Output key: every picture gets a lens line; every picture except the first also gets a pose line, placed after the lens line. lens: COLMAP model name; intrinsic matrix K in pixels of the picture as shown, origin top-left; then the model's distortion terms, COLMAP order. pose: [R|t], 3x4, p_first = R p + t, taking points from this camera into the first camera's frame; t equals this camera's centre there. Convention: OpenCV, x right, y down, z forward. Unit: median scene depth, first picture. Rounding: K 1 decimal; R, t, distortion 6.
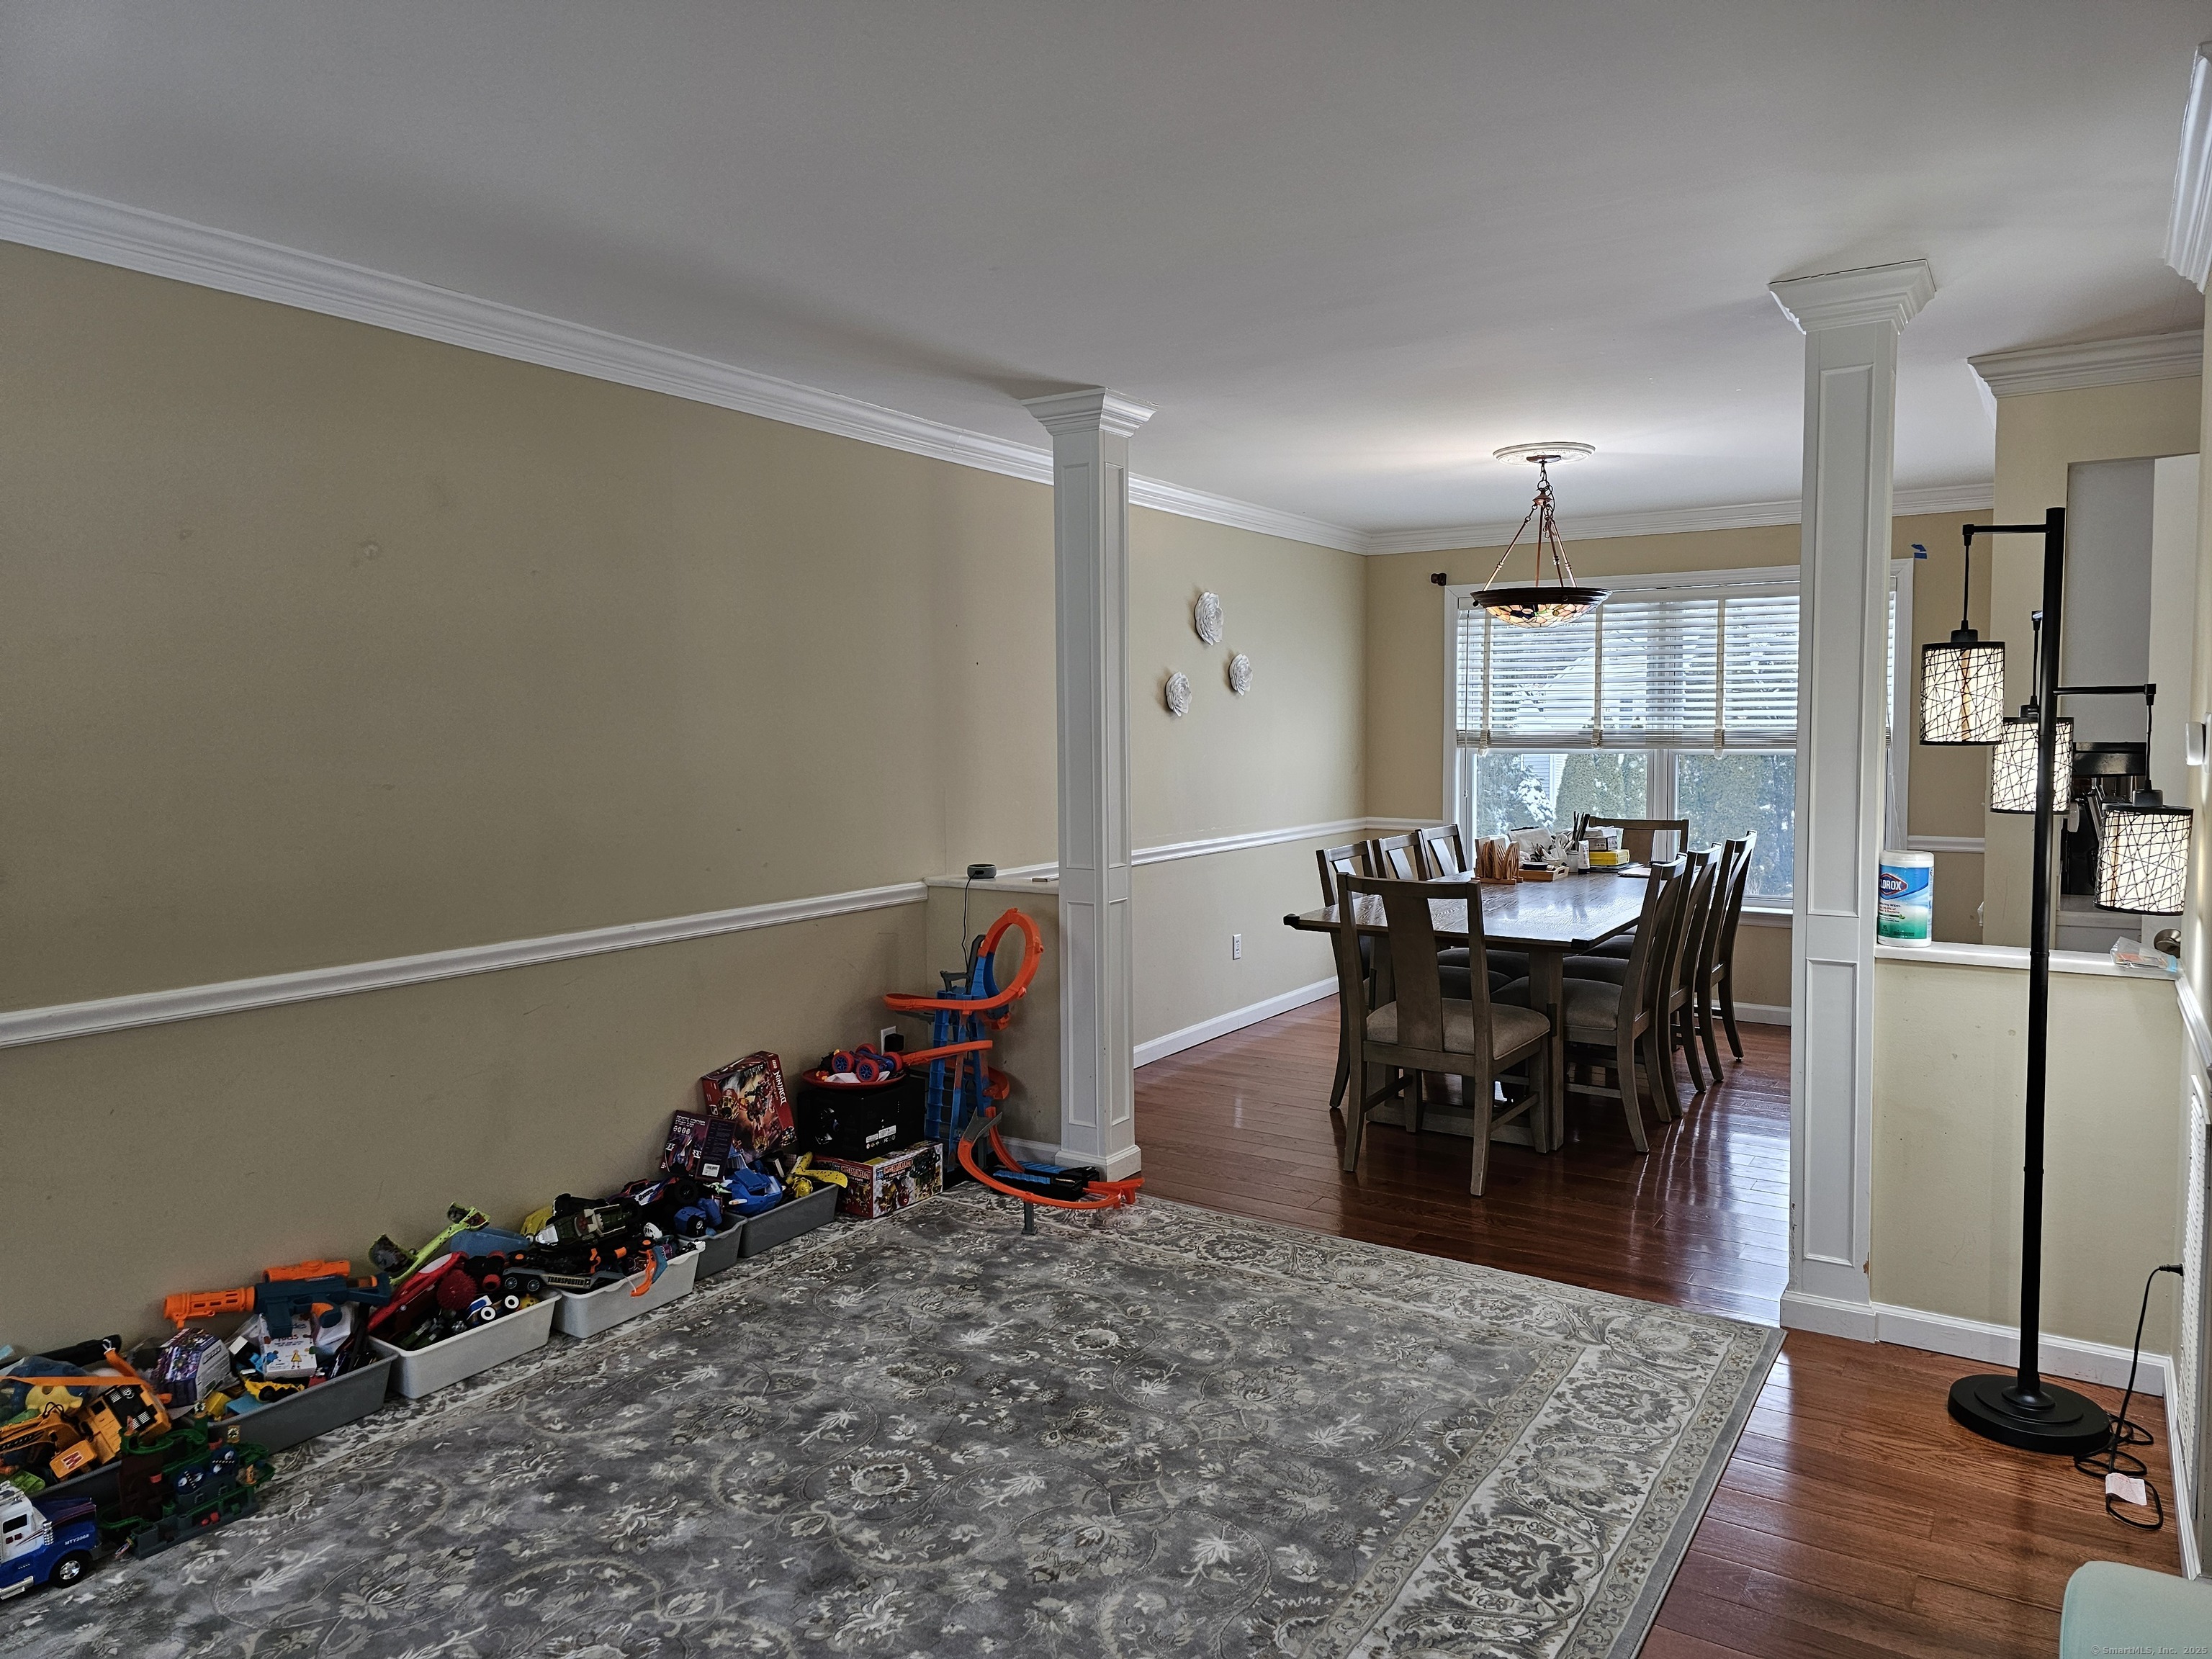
lens RADIAL K [[1482.1, 0, 1110.1], [0, 1482.1, 827.8], [0, 0, 1]] dist [0.054787, -0.010247]
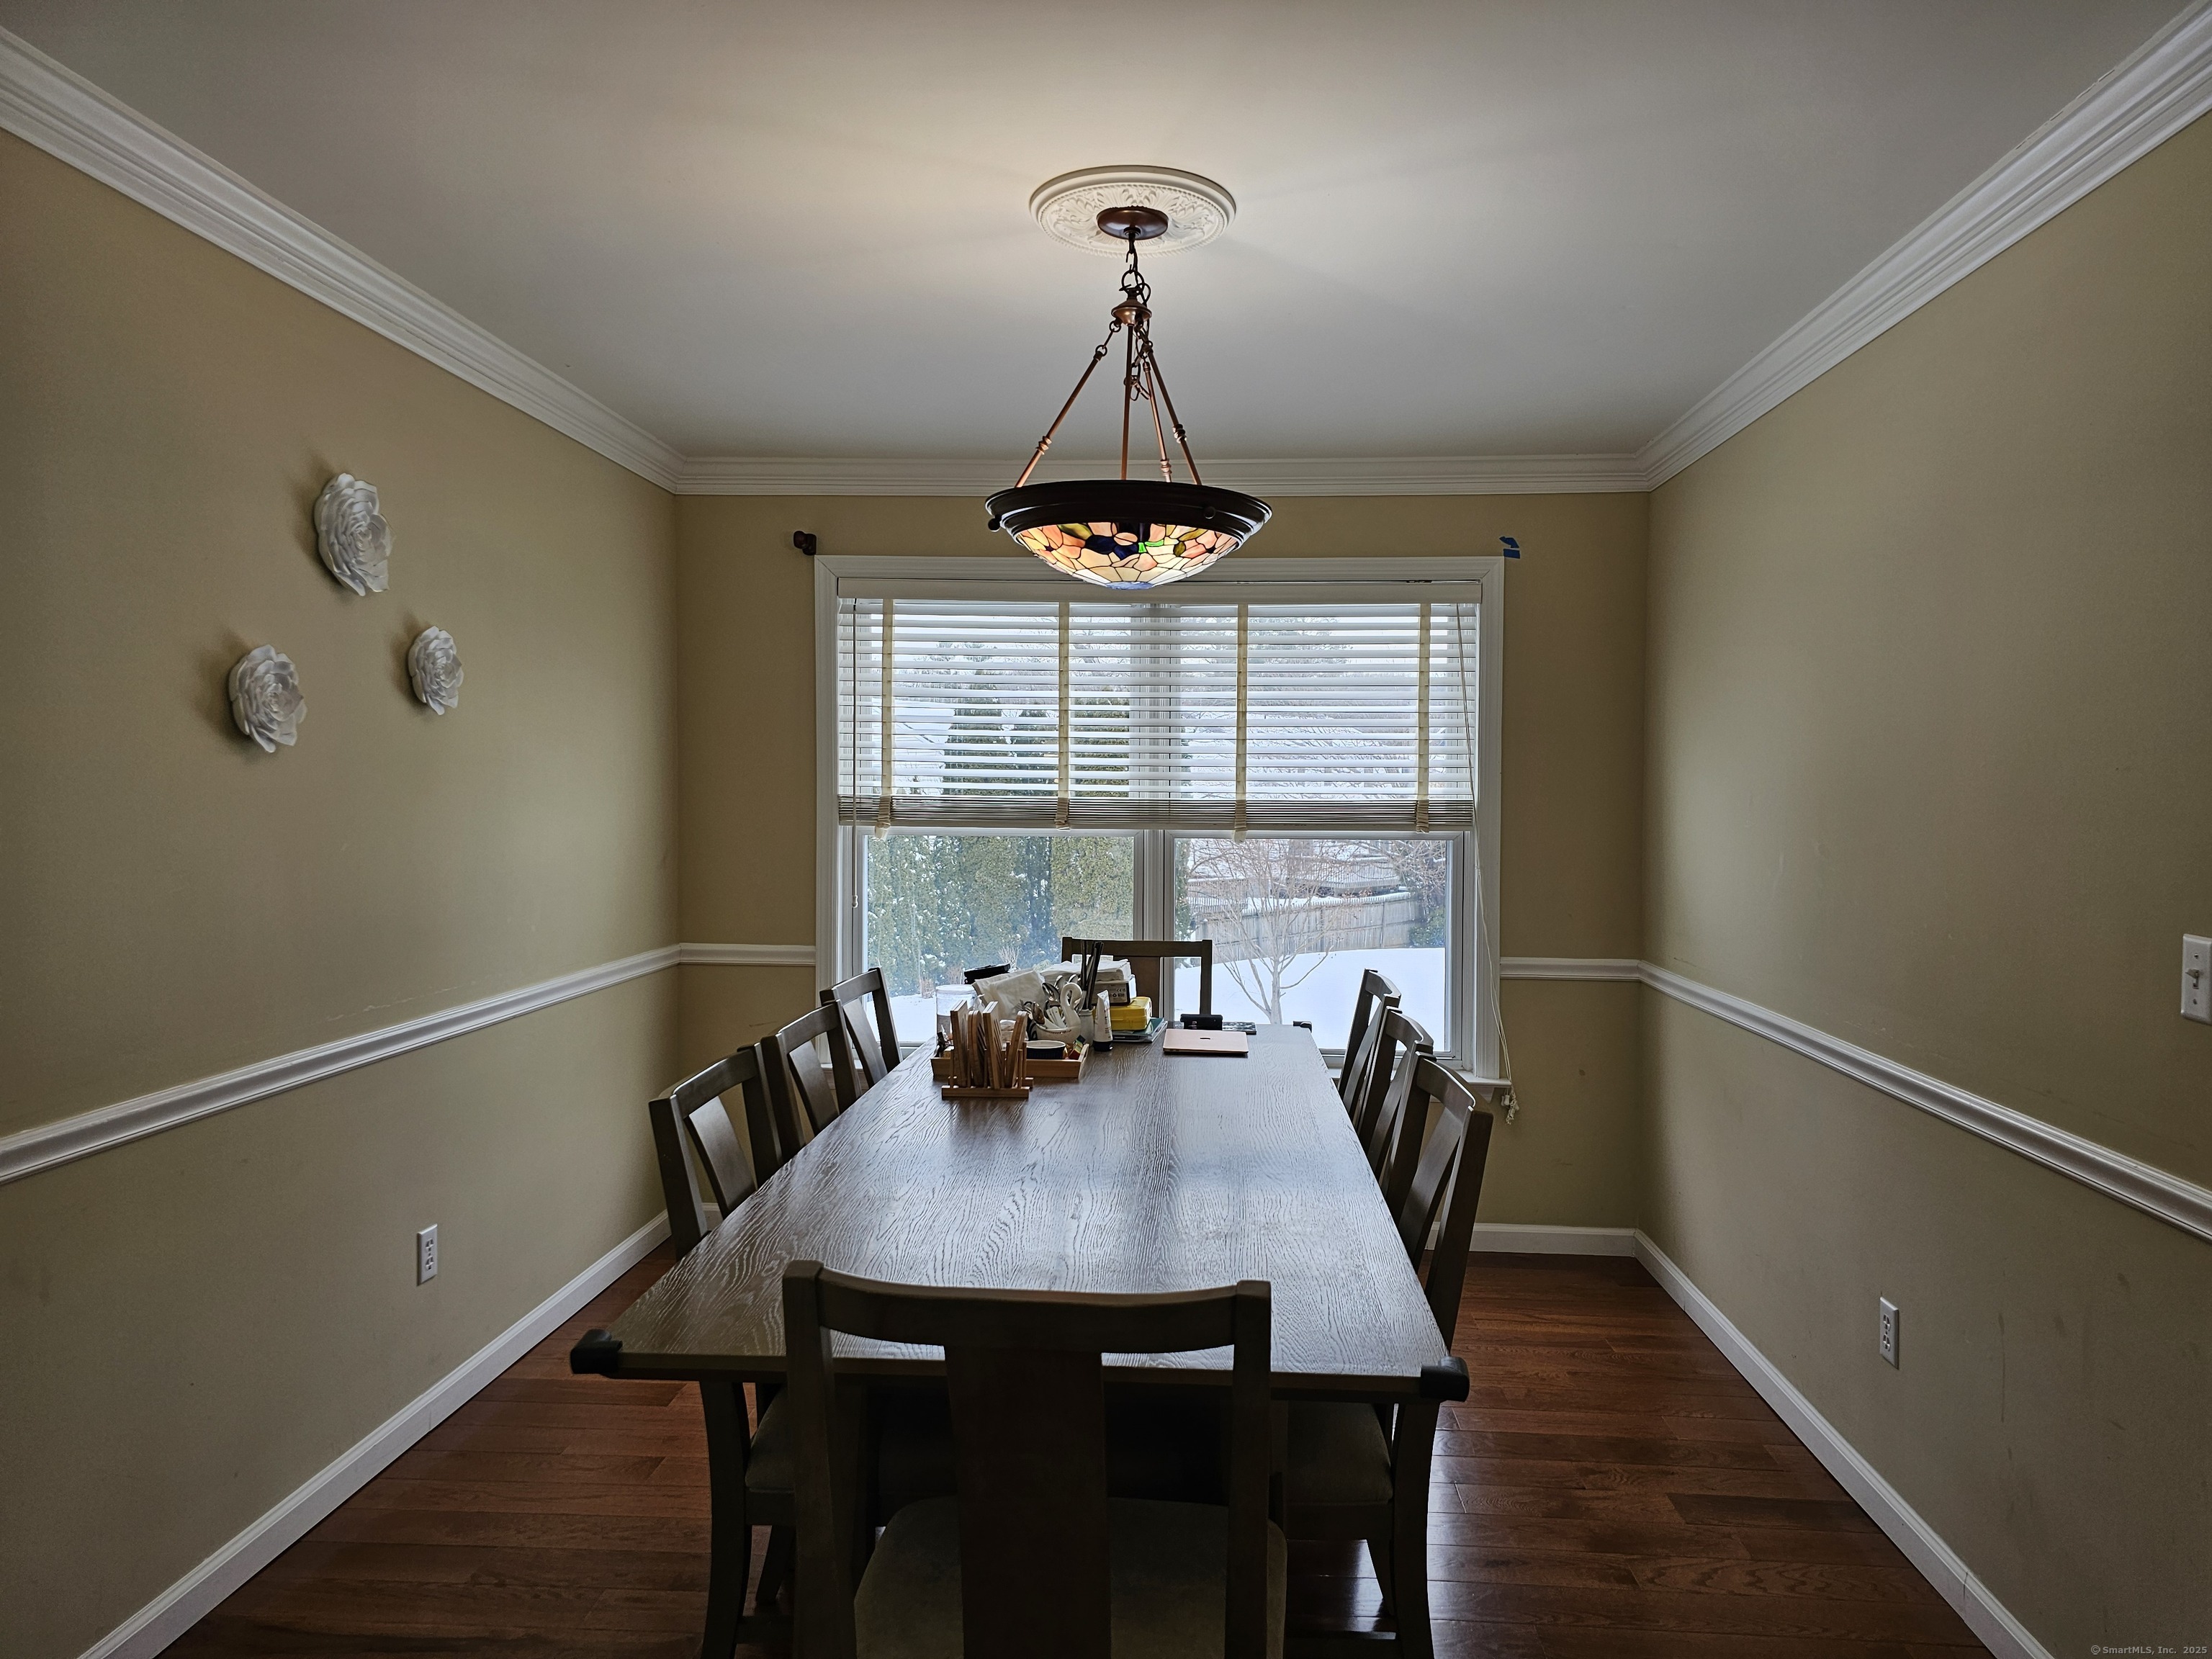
lens RADIAL K [[1482.1, 0, 1118.1], [0, 1482.1, 842.0], [0, 0, 1]] dist [0.054787, -0.010247]
pose [[0.871641, -0.003139, 0.490134, 0.053706], [0.020393, 0.999346, -0.029866, -0.038075], [-0.489720, 0.036028, 0.871135, 0.596396]]
